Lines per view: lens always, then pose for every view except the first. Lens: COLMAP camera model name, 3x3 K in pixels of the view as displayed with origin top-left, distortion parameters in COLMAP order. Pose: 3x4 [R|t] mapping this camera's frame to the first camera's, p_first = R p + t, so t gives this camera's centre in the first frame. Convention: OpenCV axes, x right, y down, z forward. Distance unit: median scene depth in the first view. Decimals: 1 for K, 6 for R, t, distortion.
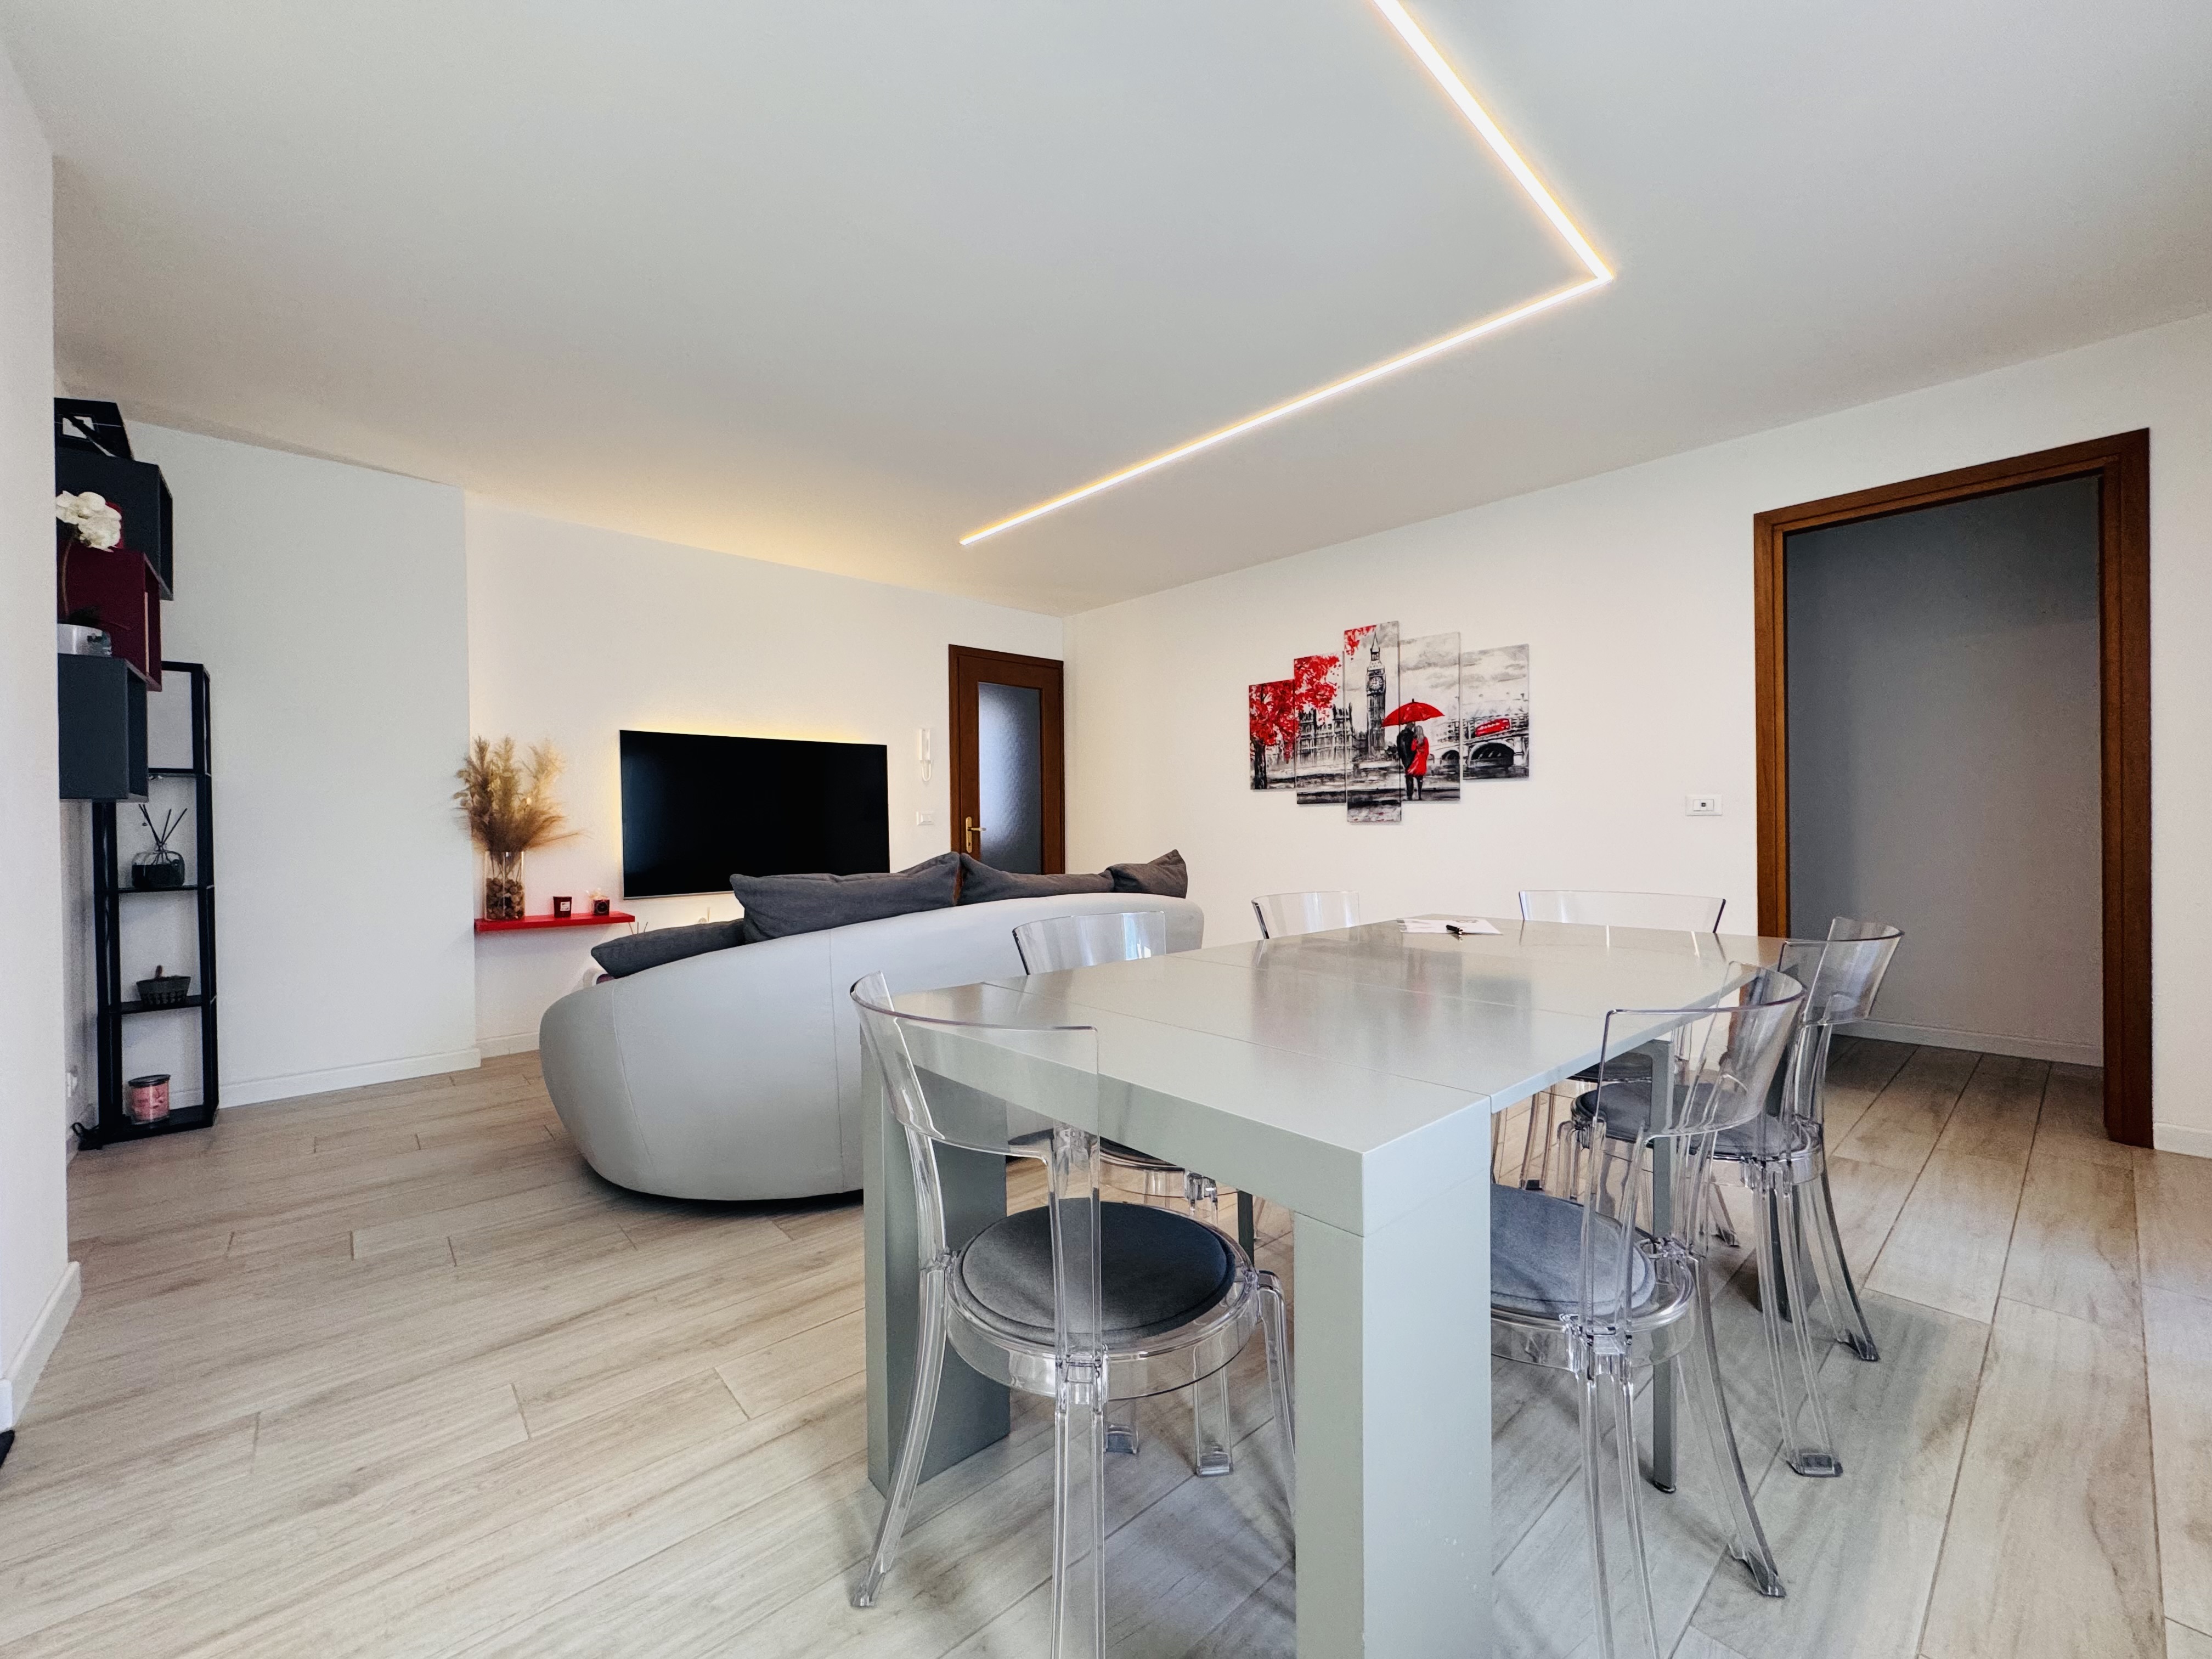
lens RADIAL K [[882.6, 0, 1101.6], [0, 882.6, 826.4], [0, 0, 1]] dist [-0.003677, -0.000032]
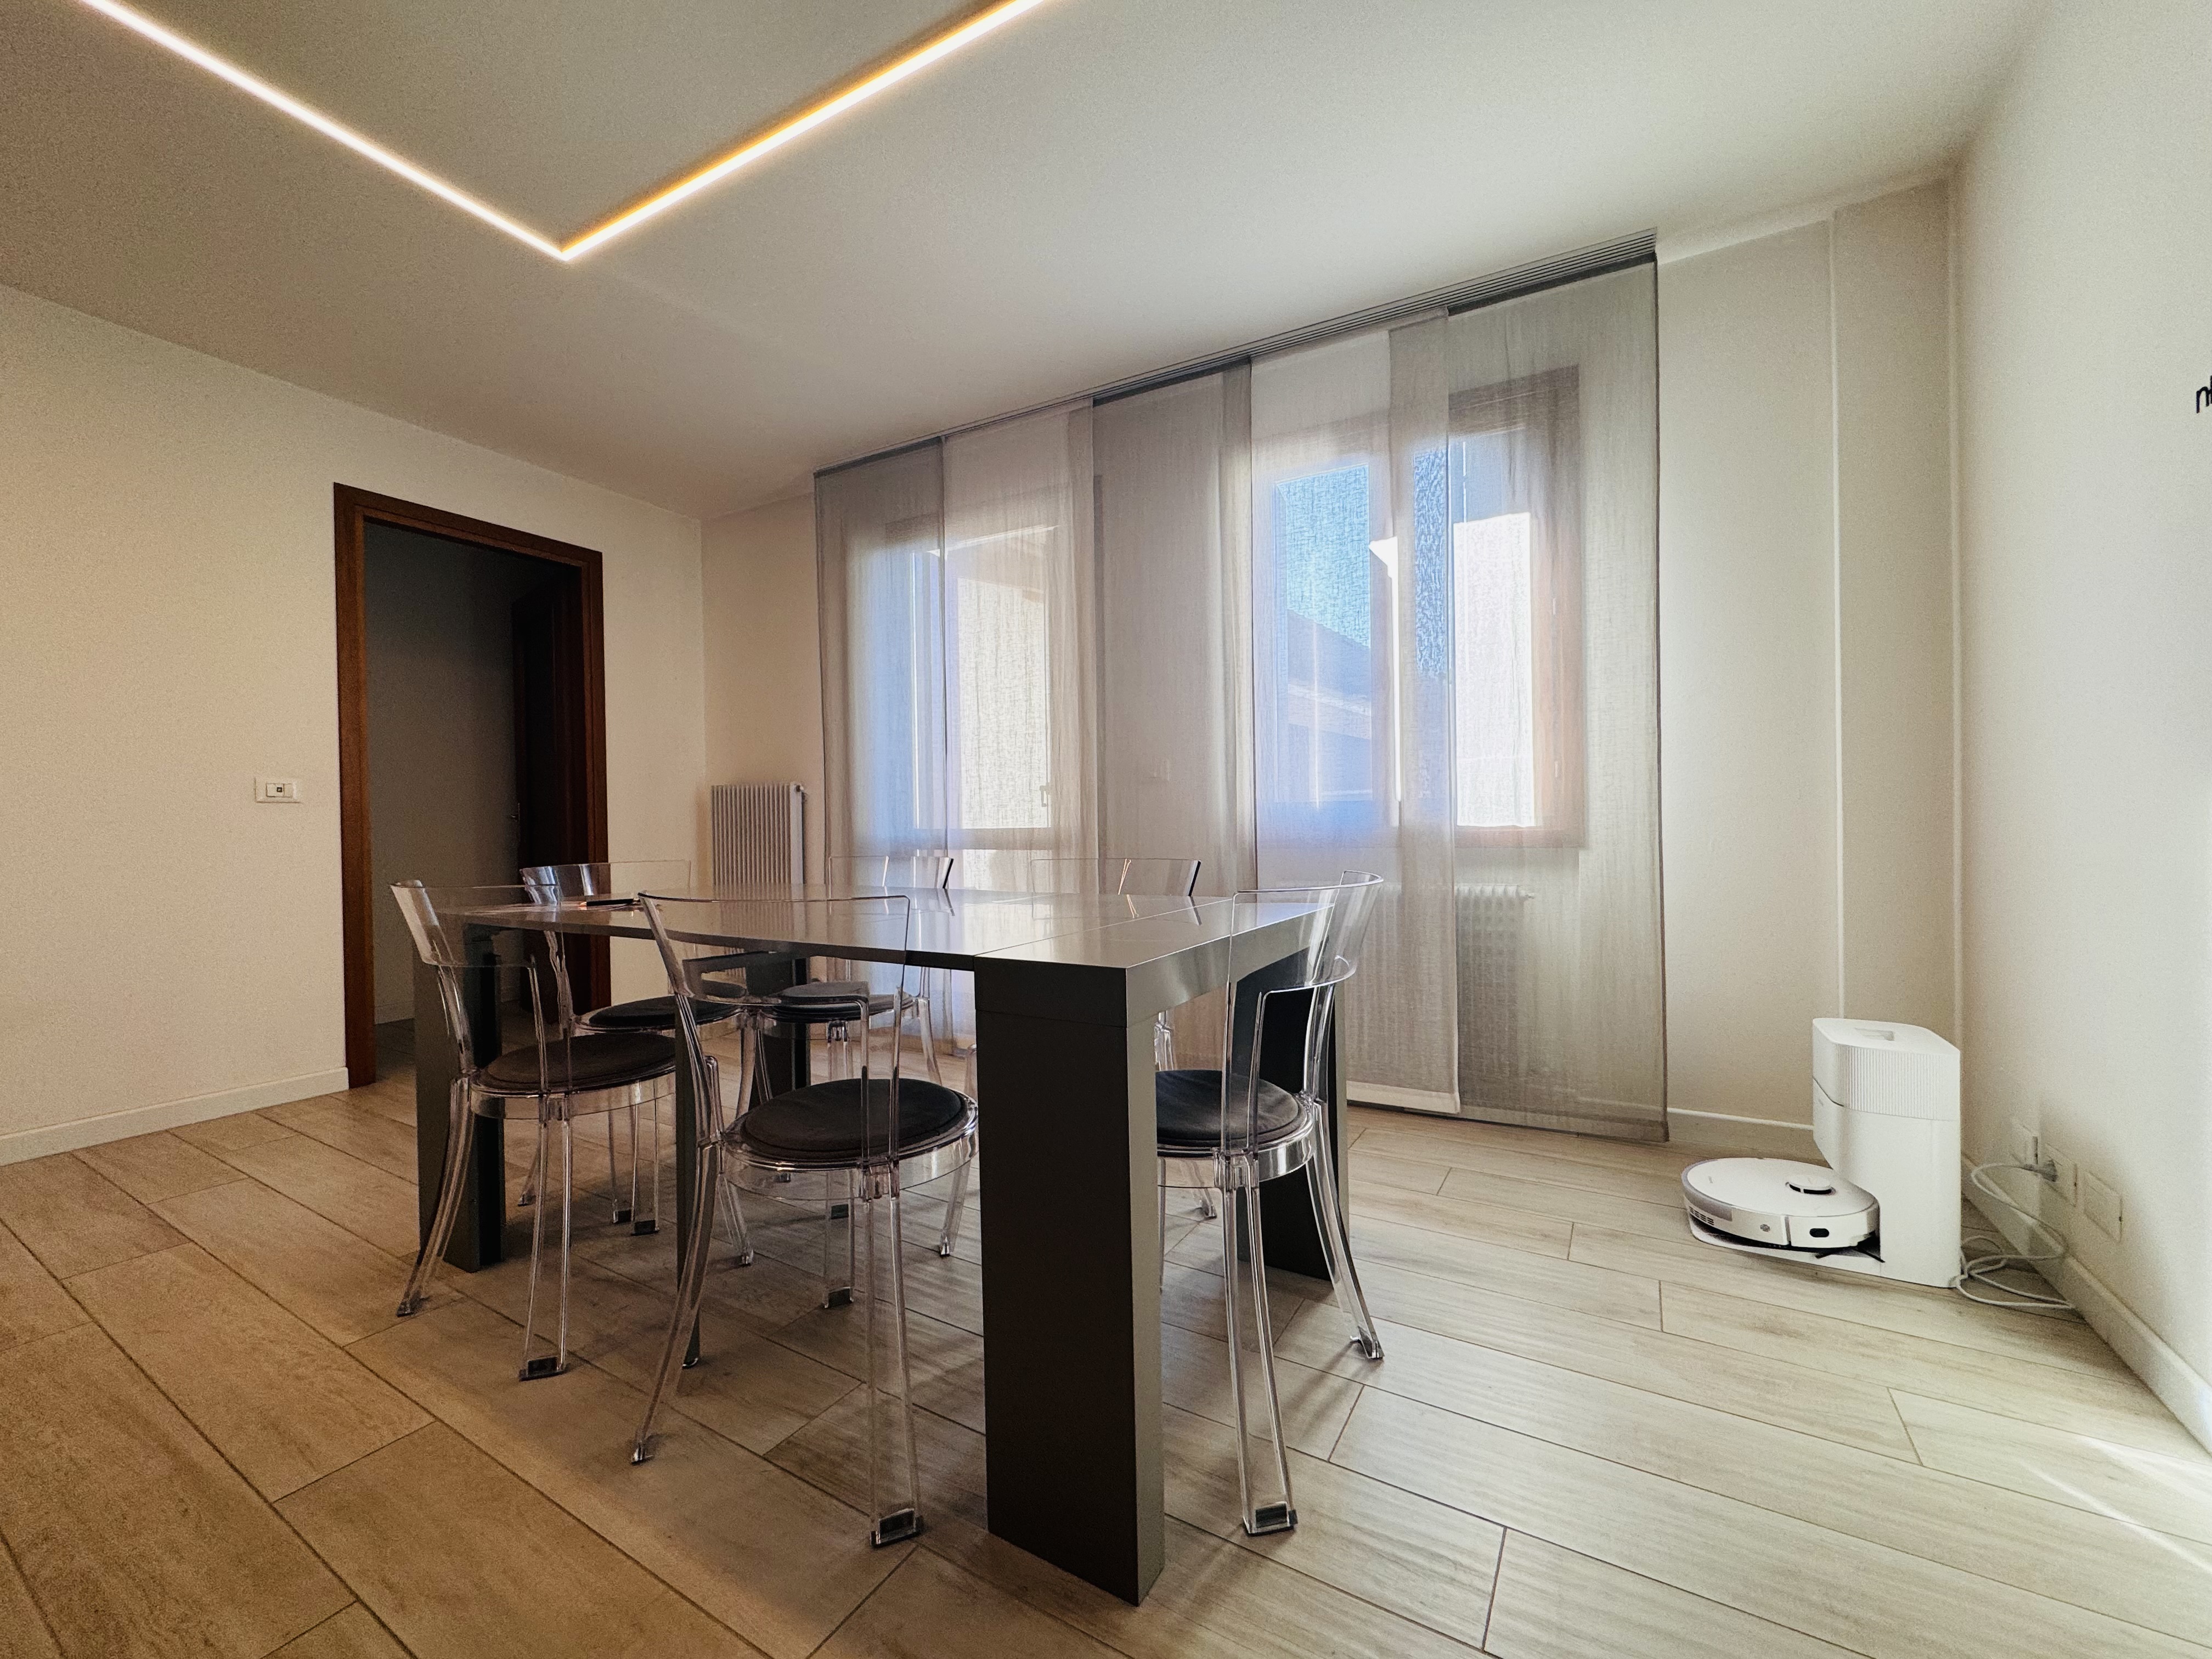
lens RADIAL K [[882.6, 0, 1100.1], [0, 882.6, 822.8], [0, 0, 1]] dist [-0.003677, -0.000032]
pose [[-0.313076, 0.010577, 0.949669, -0.453901], [0.024105, 0.999704, -0.003188, 0.034995], [-0.949422, 0.021894, -0.313238, 0.586116]]
